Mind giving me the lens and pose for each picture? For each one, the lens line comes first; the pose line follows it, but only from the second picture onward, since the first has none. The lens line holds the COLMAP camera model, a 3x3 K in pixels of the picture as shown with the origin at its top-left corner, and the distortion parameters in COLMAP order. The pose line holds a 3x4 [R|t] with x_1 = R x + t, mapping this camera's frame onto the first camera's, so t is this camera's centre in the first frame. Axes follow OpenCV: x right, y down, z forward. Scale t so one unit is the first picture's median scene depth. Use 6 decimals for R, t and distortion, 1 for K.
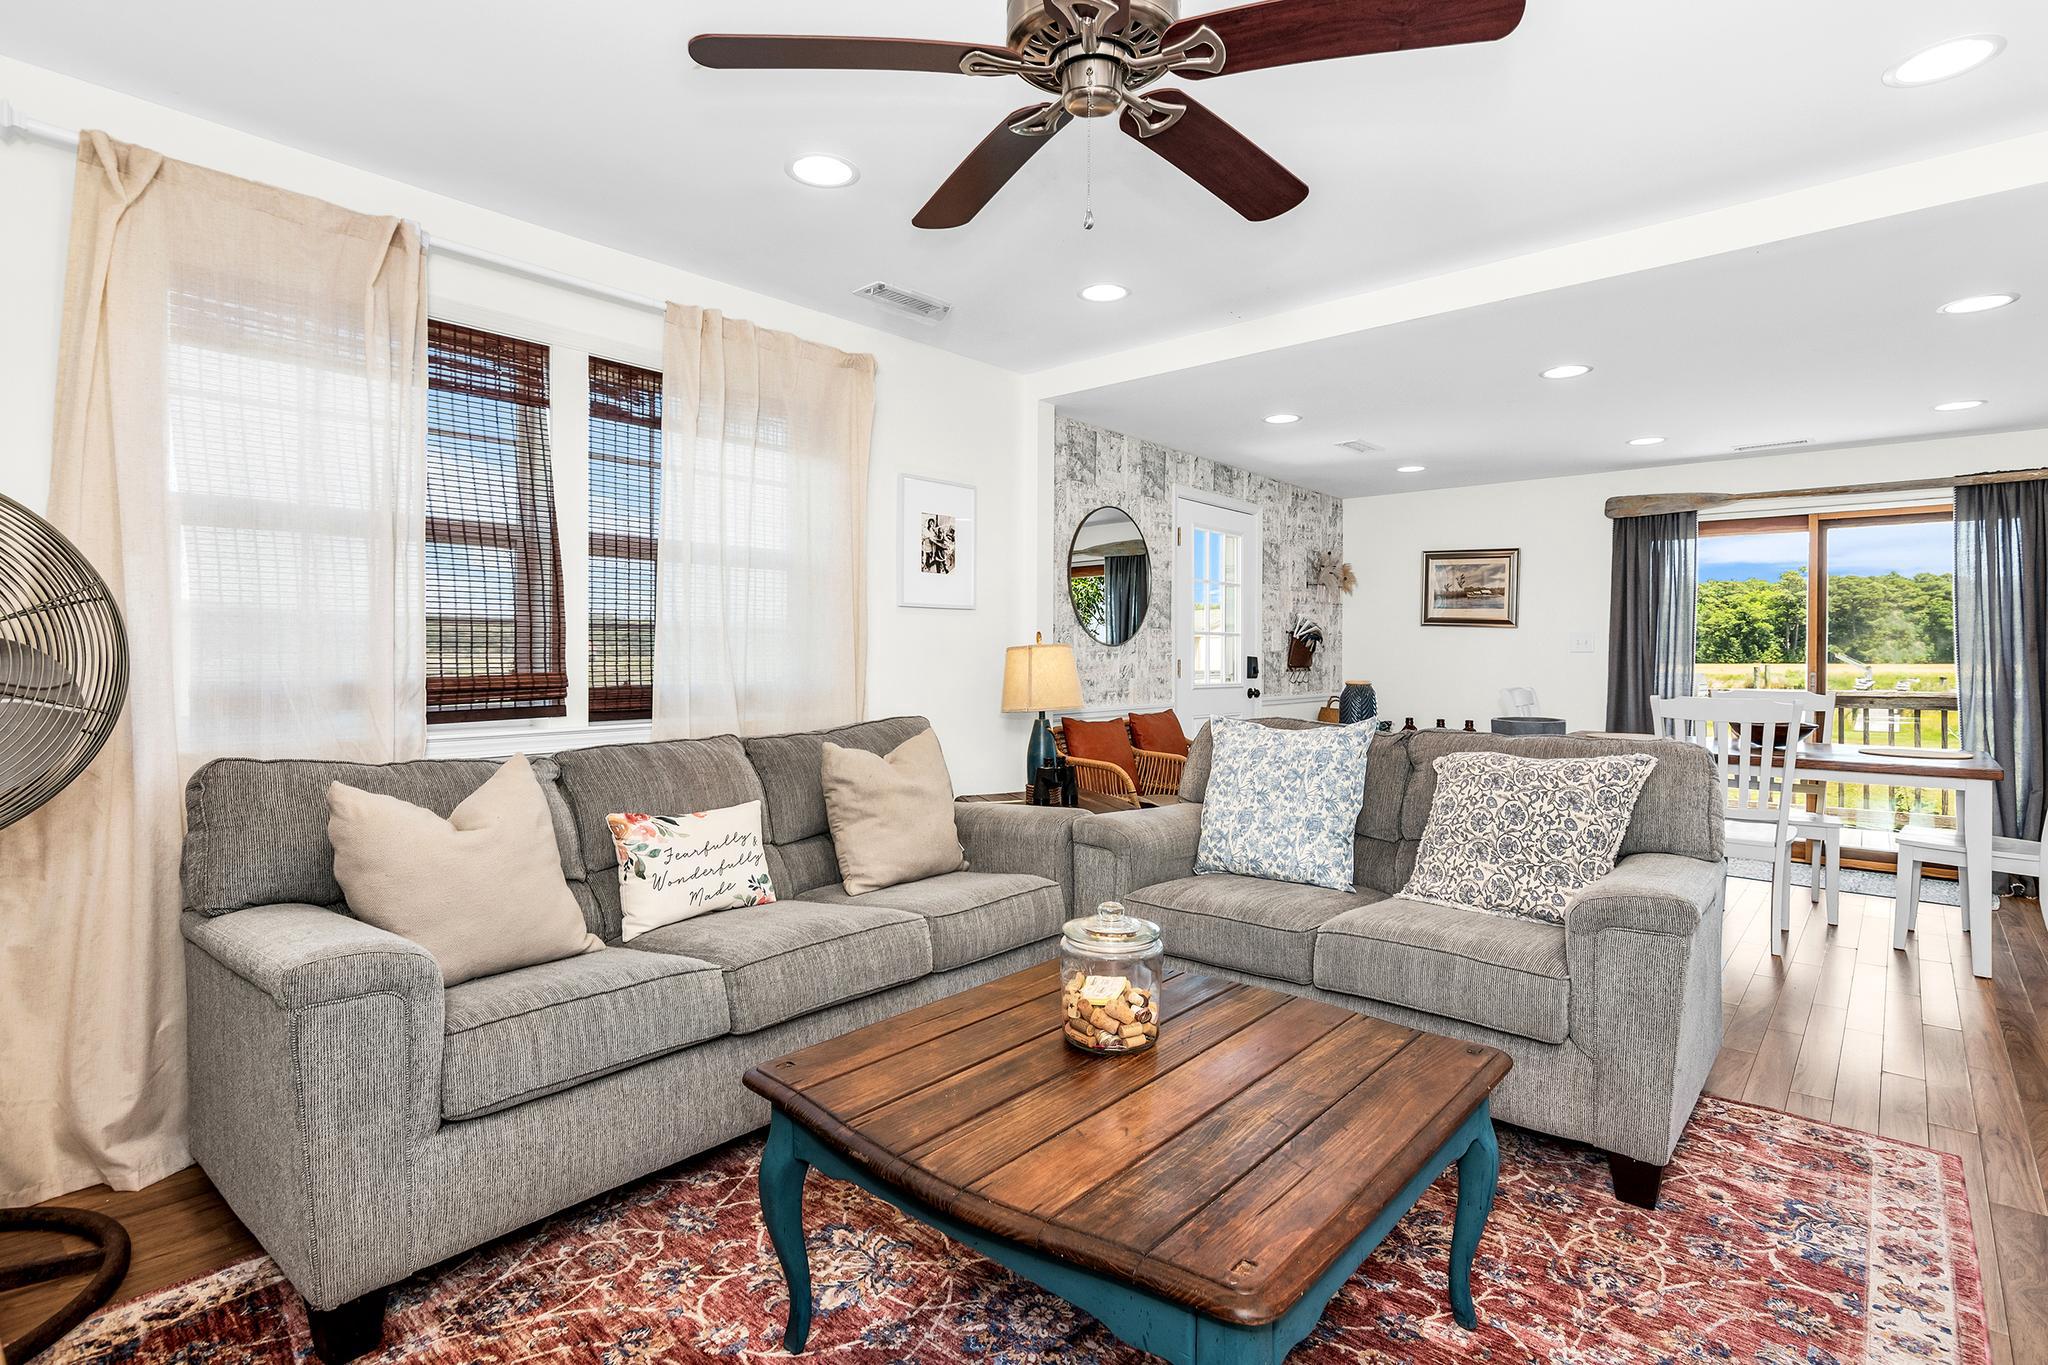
lens RADIAL K [[975.8, 0, 1029.2], [0, 975.8, 655.3], [0, 0, 1]] dist [-0.002511, -0.000332]
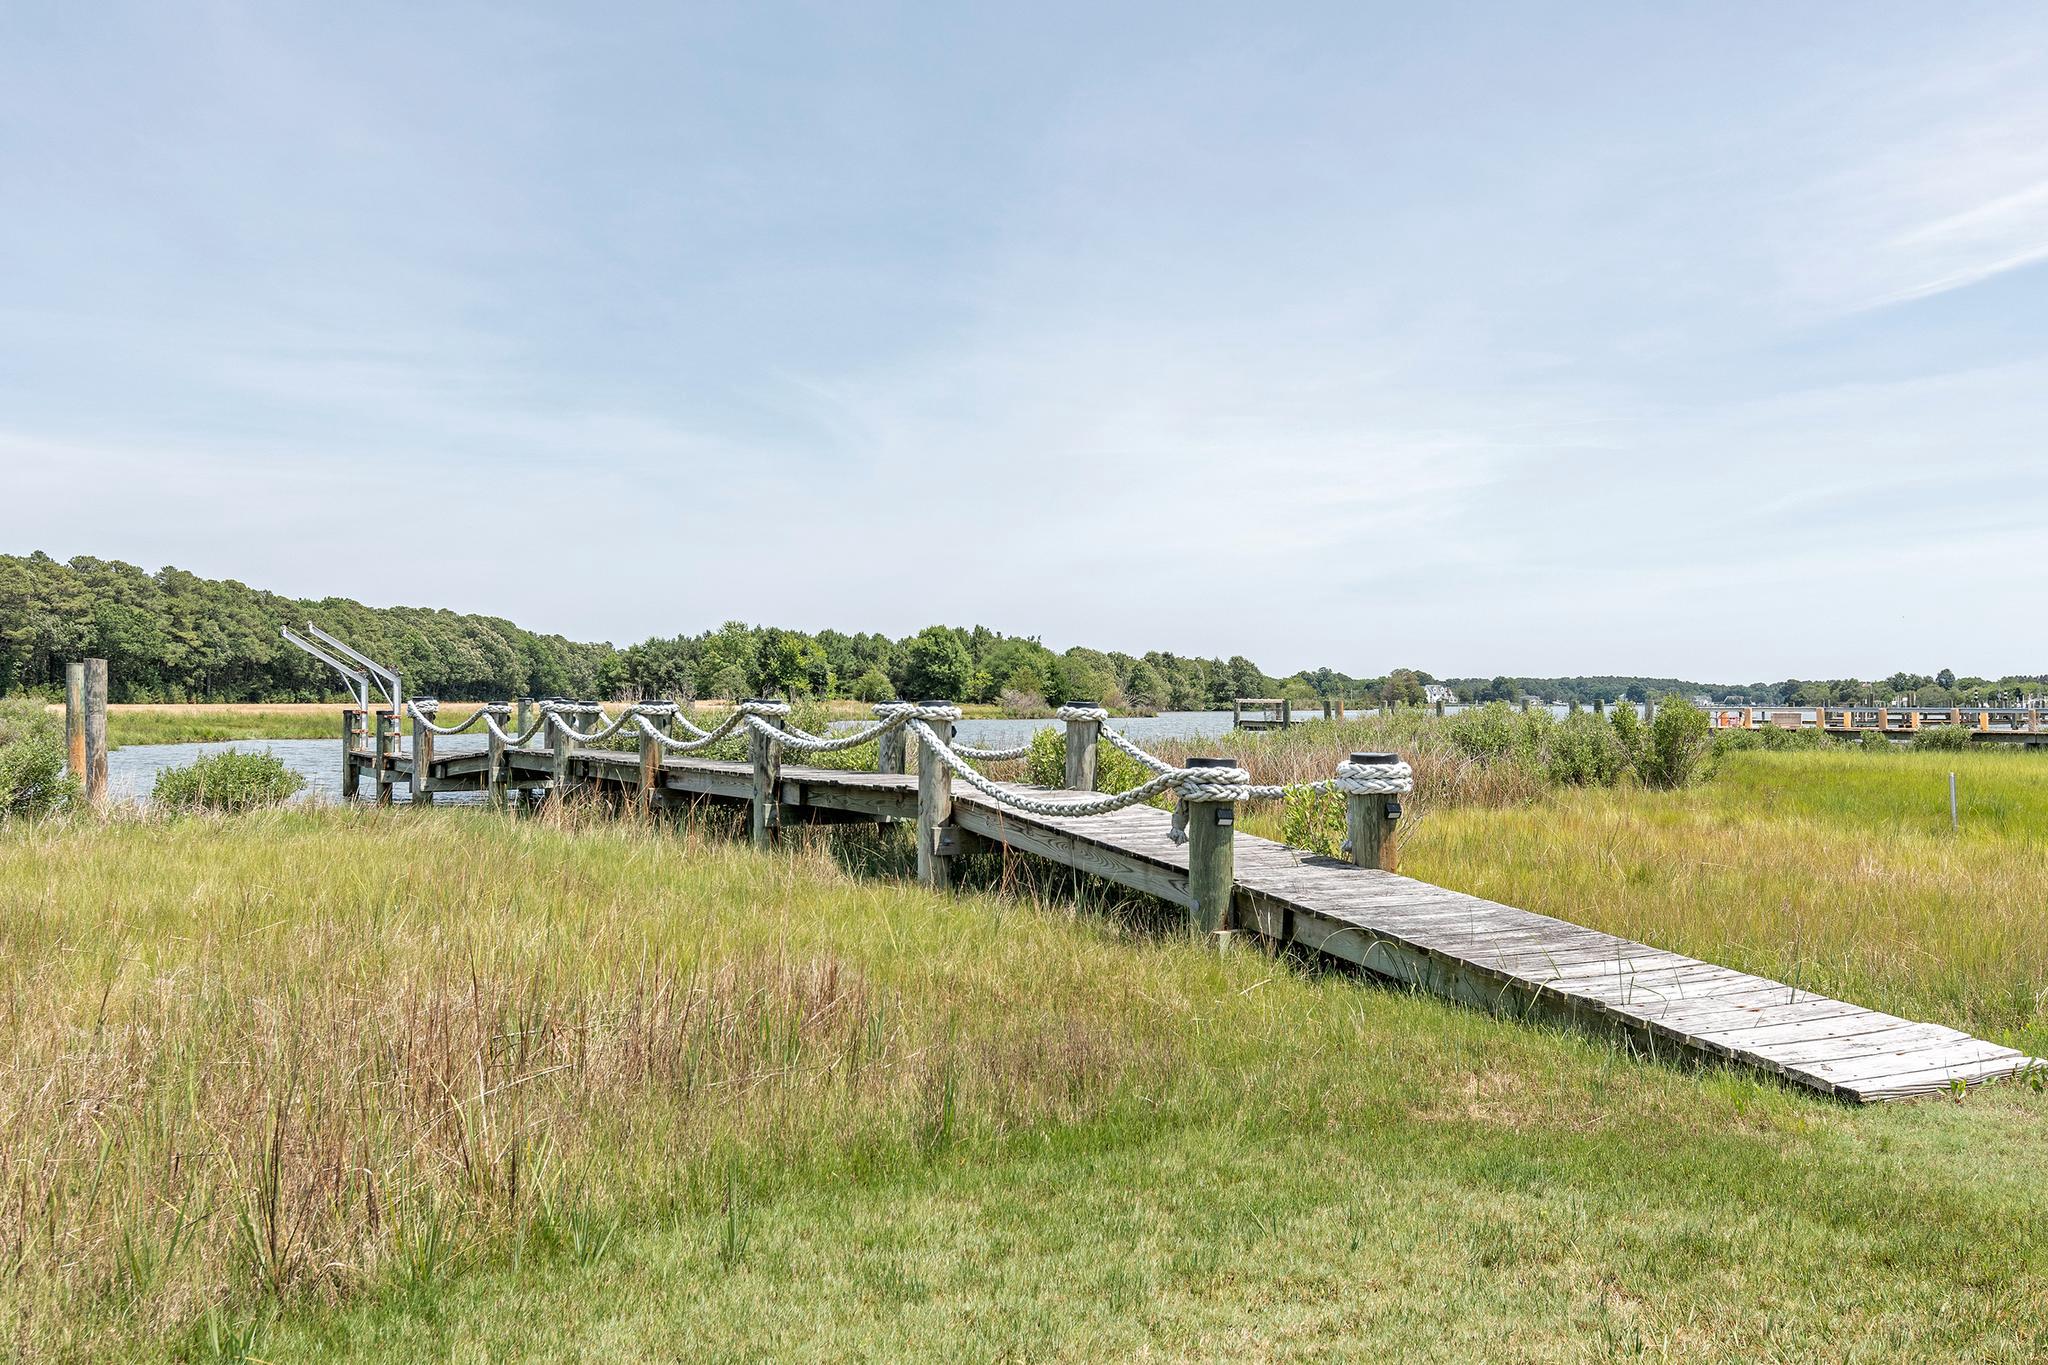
lens RADIAL K [[1713.2, 0, 977.3], [0, 1713.2, 683.5], [0, 0, 1]] dist [0.038611, 0.008130]
pose [[0.326315, 0.009034, 0.945218, 3.087094], [-0.002244, 0.999959, -0.008783, 0.159912], [-0.945258, 0.000745, 0.326322, 4.949031]]
